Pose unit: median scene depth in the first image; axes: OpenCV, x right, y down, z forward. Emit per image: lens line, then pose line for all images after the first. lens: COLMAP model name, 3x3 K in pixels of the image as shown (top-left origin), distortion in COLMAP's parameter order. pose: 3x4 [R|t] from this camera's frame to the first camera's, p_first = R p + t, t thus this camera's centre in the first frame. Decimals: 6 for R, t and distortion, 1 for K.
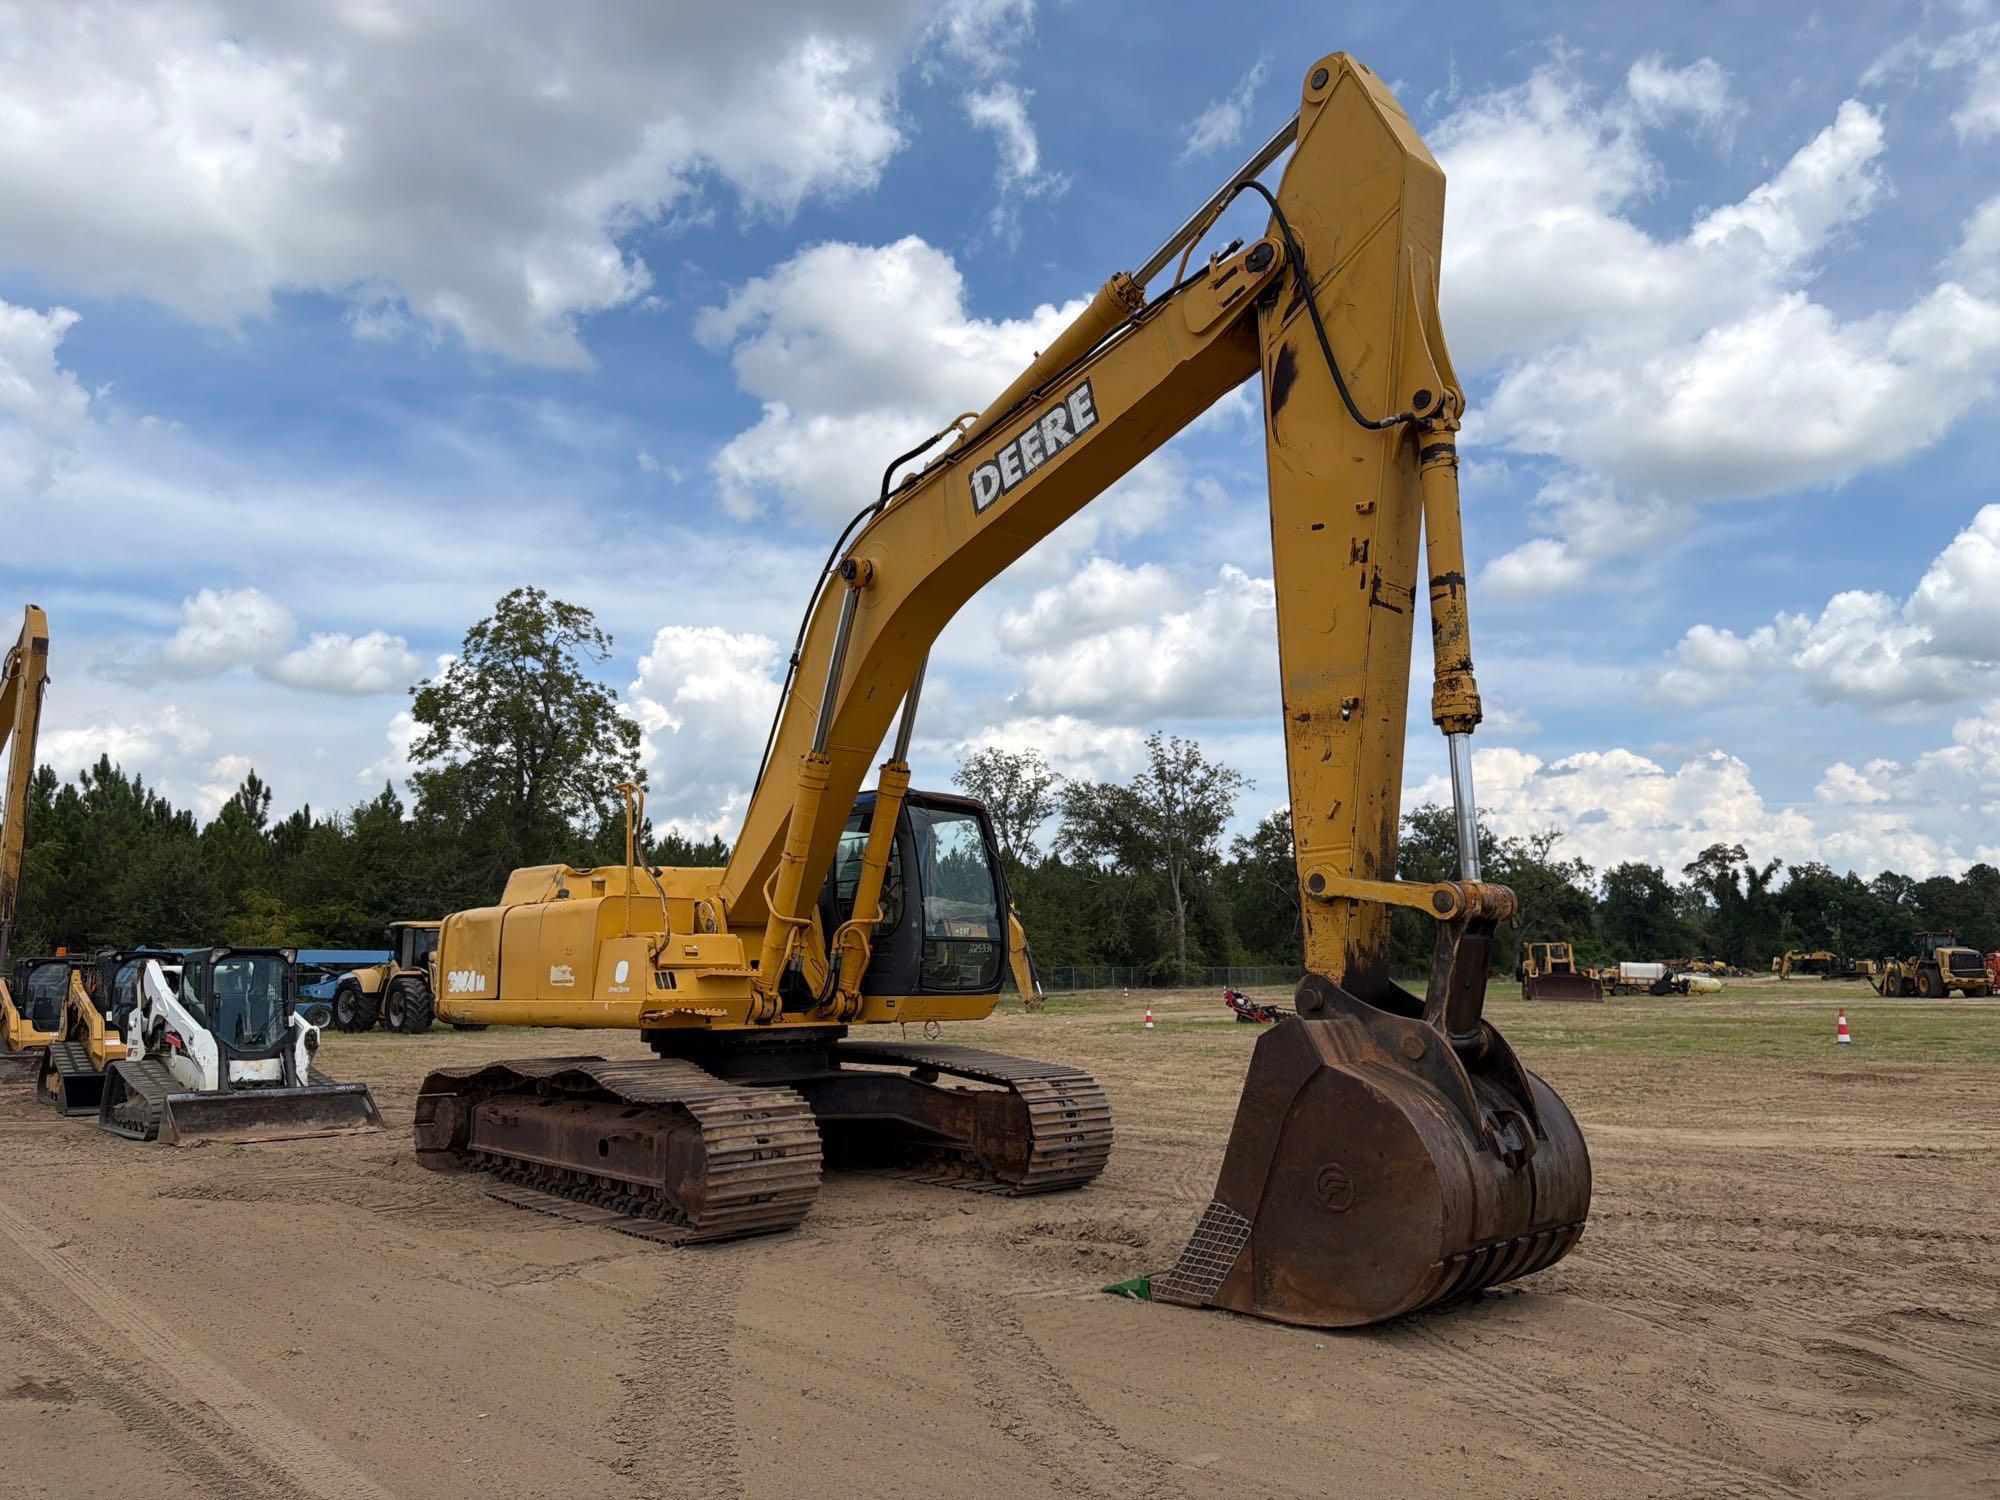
lens RADIAL K [[1402.7, 0, 1020.1], [0, 1402.7, 743.7], [0, 0, 1]] dist [0.063179, -0.079395]
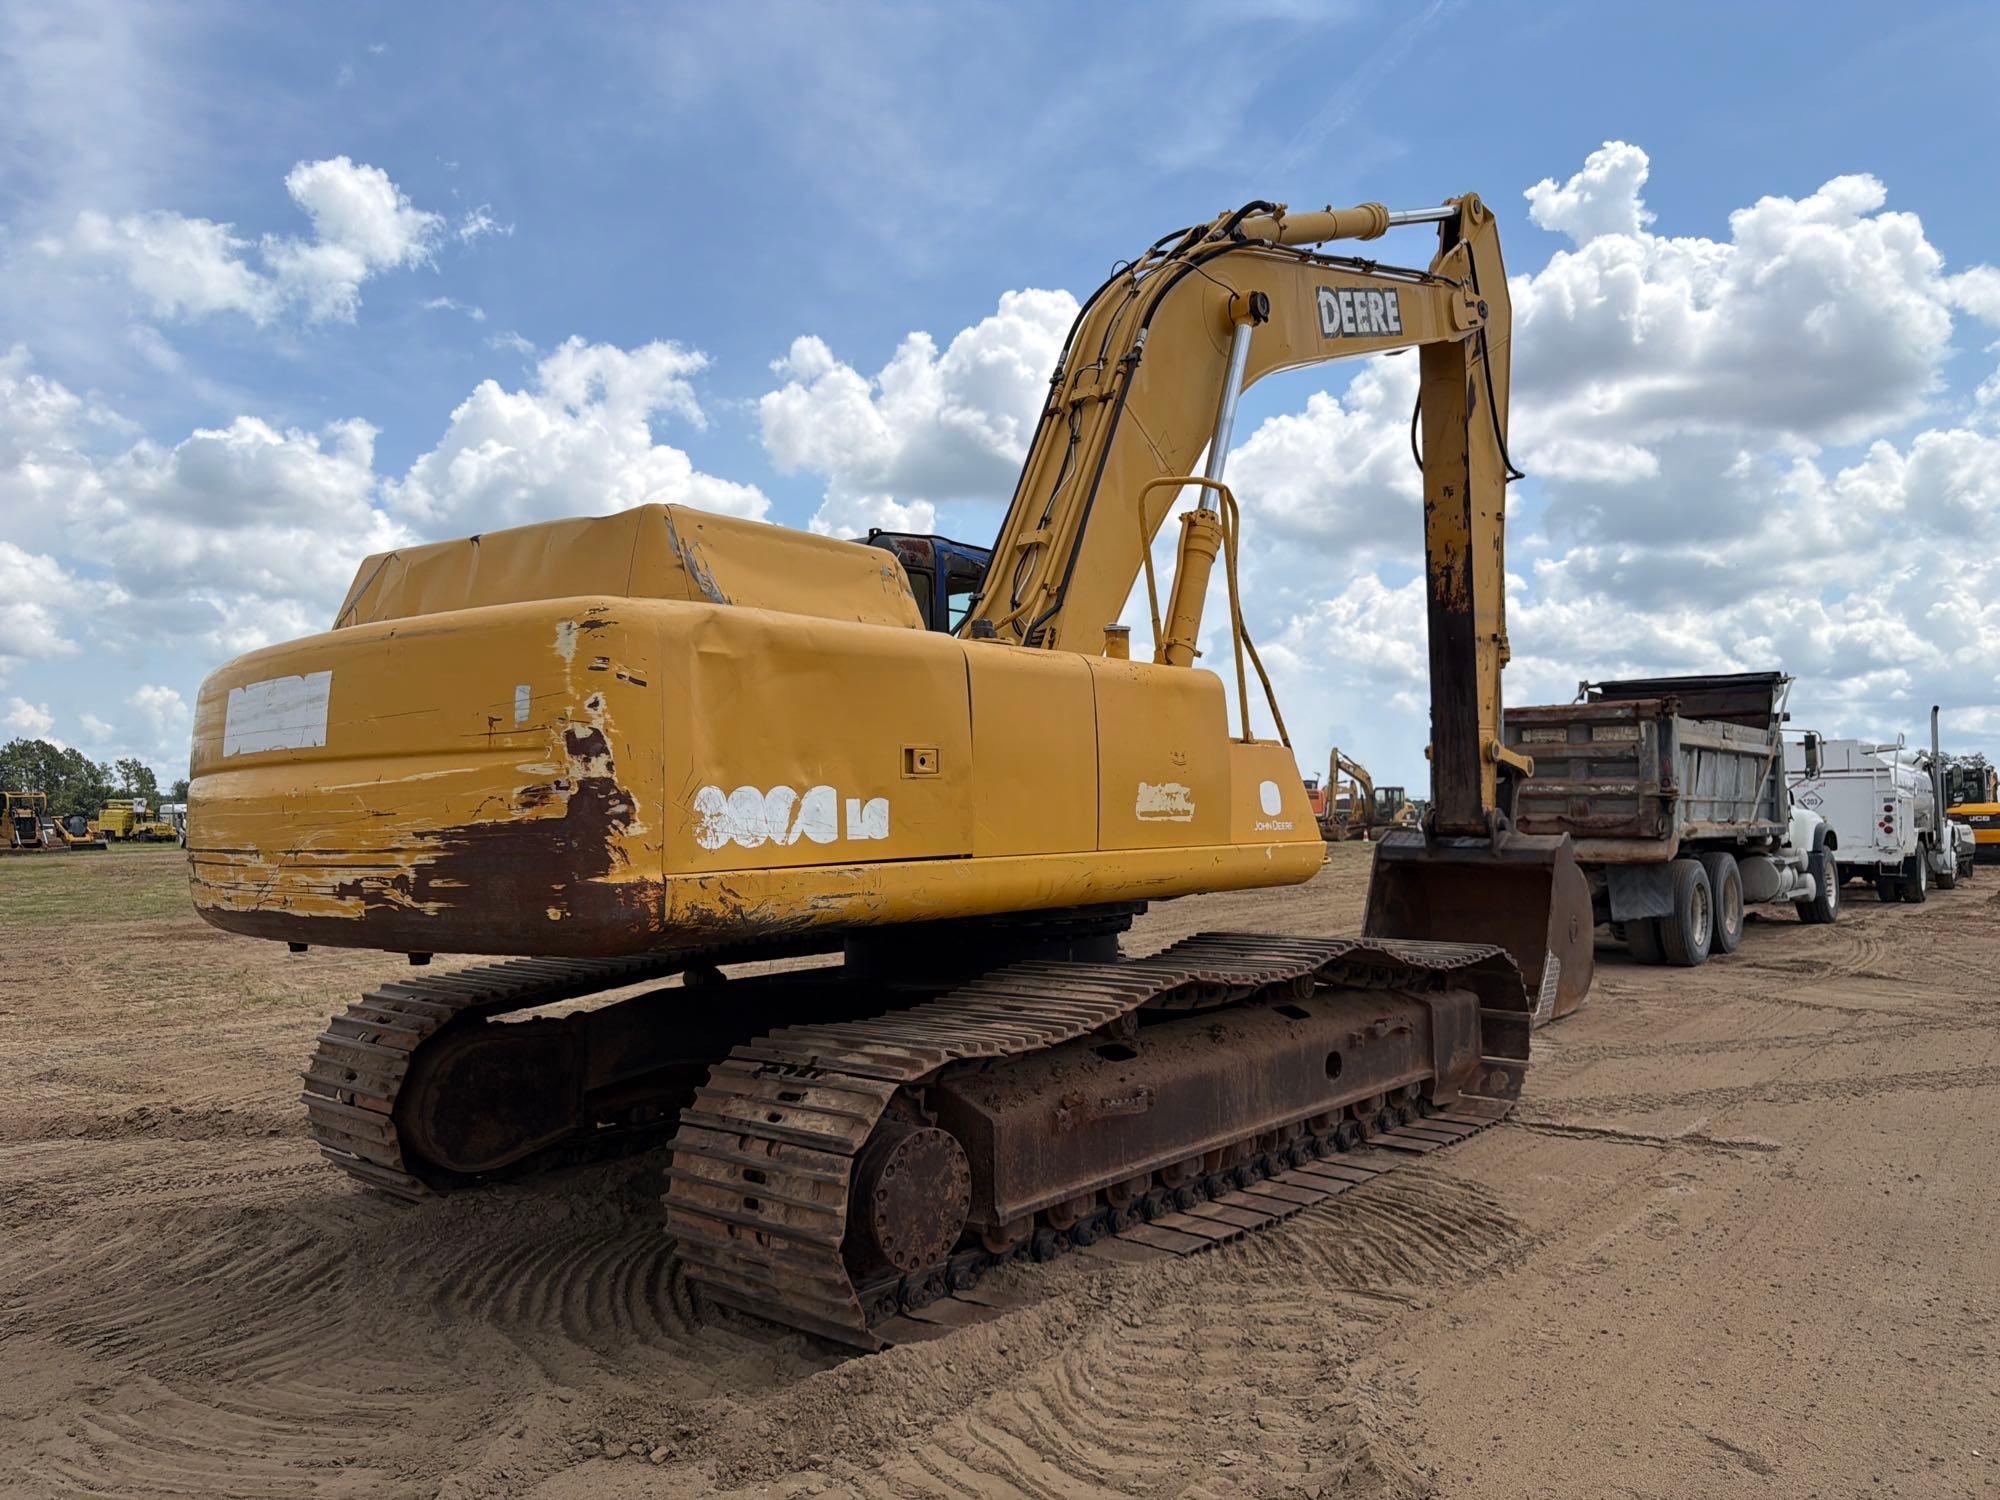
lens RADIAL K [[1402.7, 0, 998.6], [0, 1402.7, 750.9], [0, 0, 1]] dist [0.063179, -0.079395]
pose [[-0.110618, 0.054985, 0.992341, -0.843165], [-0.145806, 0.986767, -0.070929, 0.193117], [-0.983110, -0.152535, -0.101137, 1.128521]]
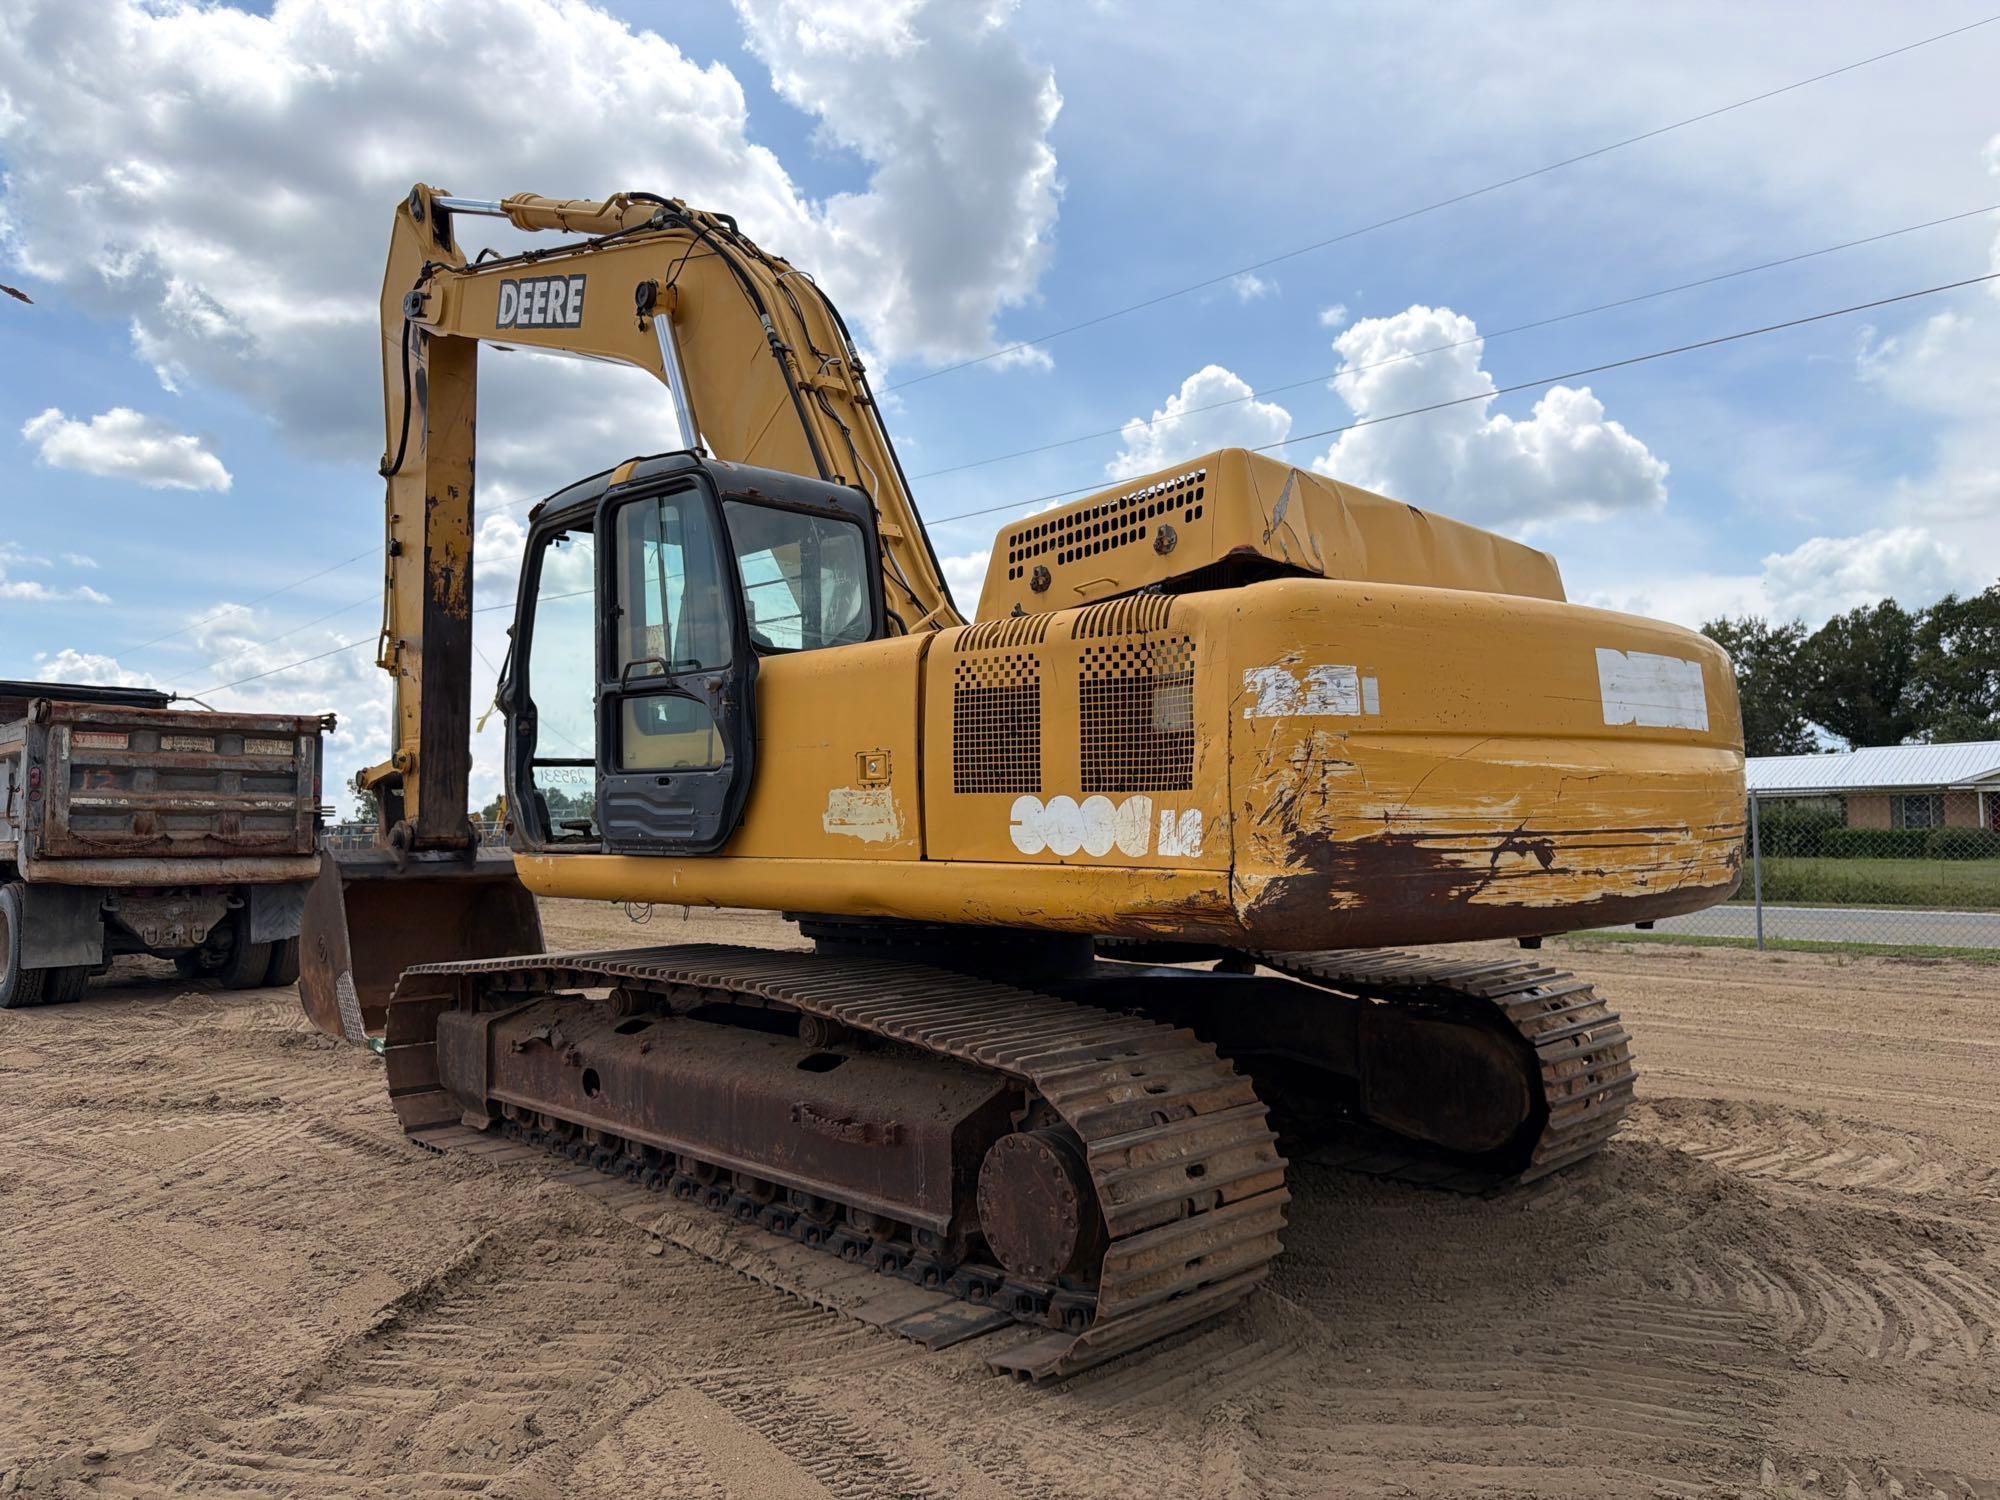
lens RADIAL K [[1402.7, 0, 1001.4], [0, 1402.7, 752.0], [0, 0, 1]] dist [0.063179, -0.079395]
pose [[-0.999304, 0.017981, -0.032686, -0.194774], [0.024359, 0.978109, -0.206661, 0.282834], [0.028254, -0.207313, -0.977867, 1.697177]]
